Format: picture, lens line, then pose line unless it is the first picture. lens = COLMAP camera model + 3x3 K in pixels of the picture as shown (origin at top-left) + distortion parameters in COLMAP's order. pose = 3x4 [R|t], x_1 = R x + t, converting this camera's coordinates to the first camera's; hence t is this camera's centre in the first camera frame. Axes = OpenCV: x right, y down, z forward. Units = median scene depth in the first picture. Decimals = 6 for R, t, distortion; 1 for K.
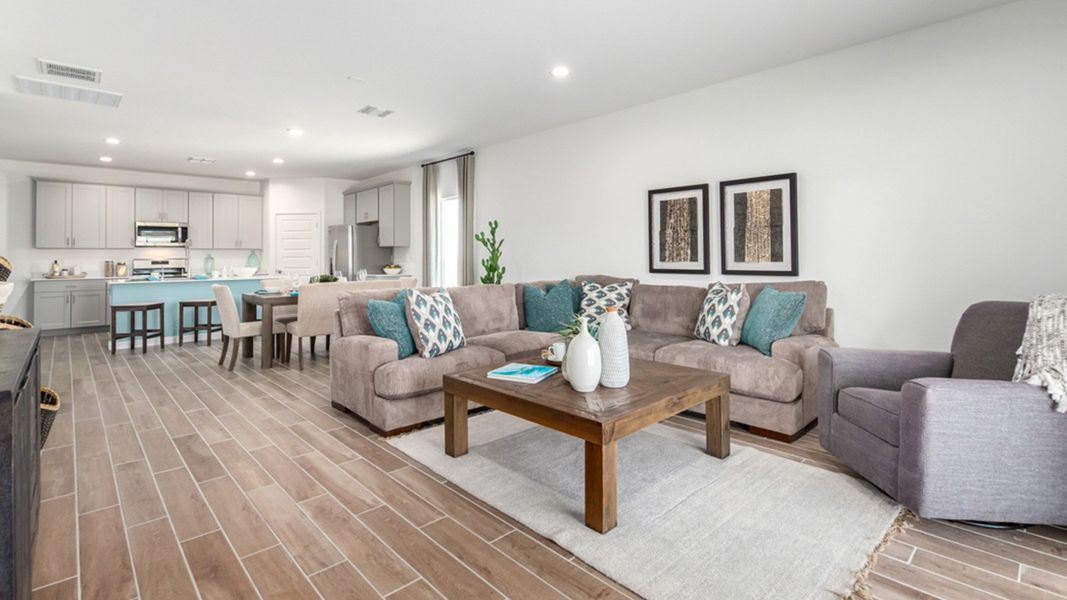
lens RADIAL K [[497.0, 0, 537.9], [0, 497.0, 249.2], [0, 0, 1]] dist [-0.002016, -0.000978]
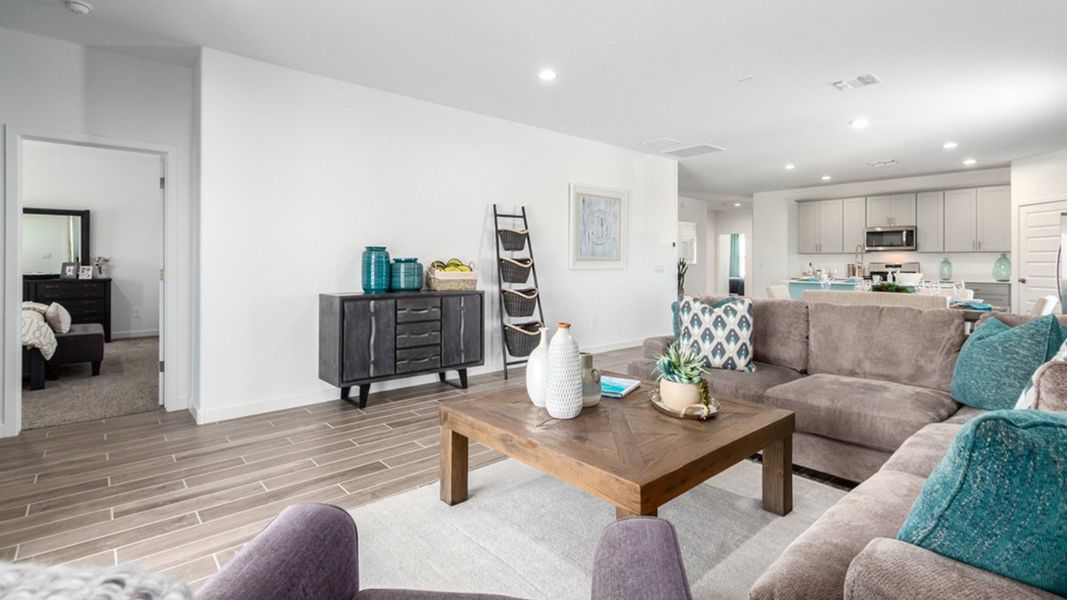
lens RADIAL K [[497.0, 0, 534.2], [0, 497.0, 260.4], [0, 0, 1]] dist [-0.002016, -0.000978]
pose [[-0.044577, 0.004466, -0.998996, 0.421335], [0.009521, 0.999946, 0.004046, 0.005544], [0.998961, -0.009331, -0.044618, 0.423750]]
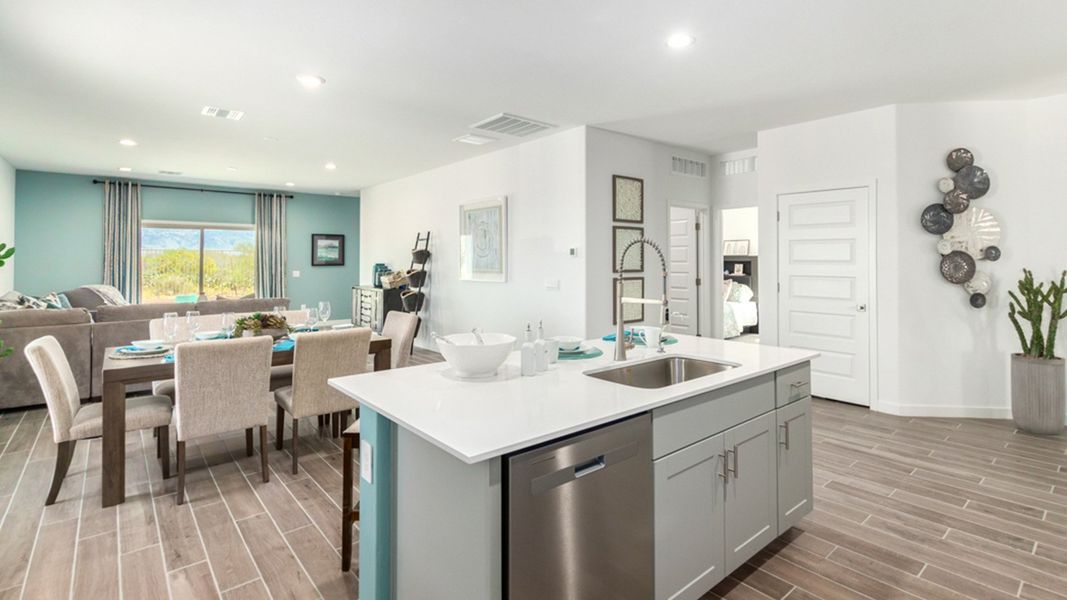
lens RADIAL K [[497.0, 0, 523.3], [0, 497.0, 259.6], [0, 0, 1]] dist [-0.002016, -0.000978]
pose [[-0.997339, 0.009913, 0.072226, -0.763549], [0.008957, 0.999868, -0.013555, -0.001670], [-0.072351, -0.012872, -0.997296, 1.520788]]
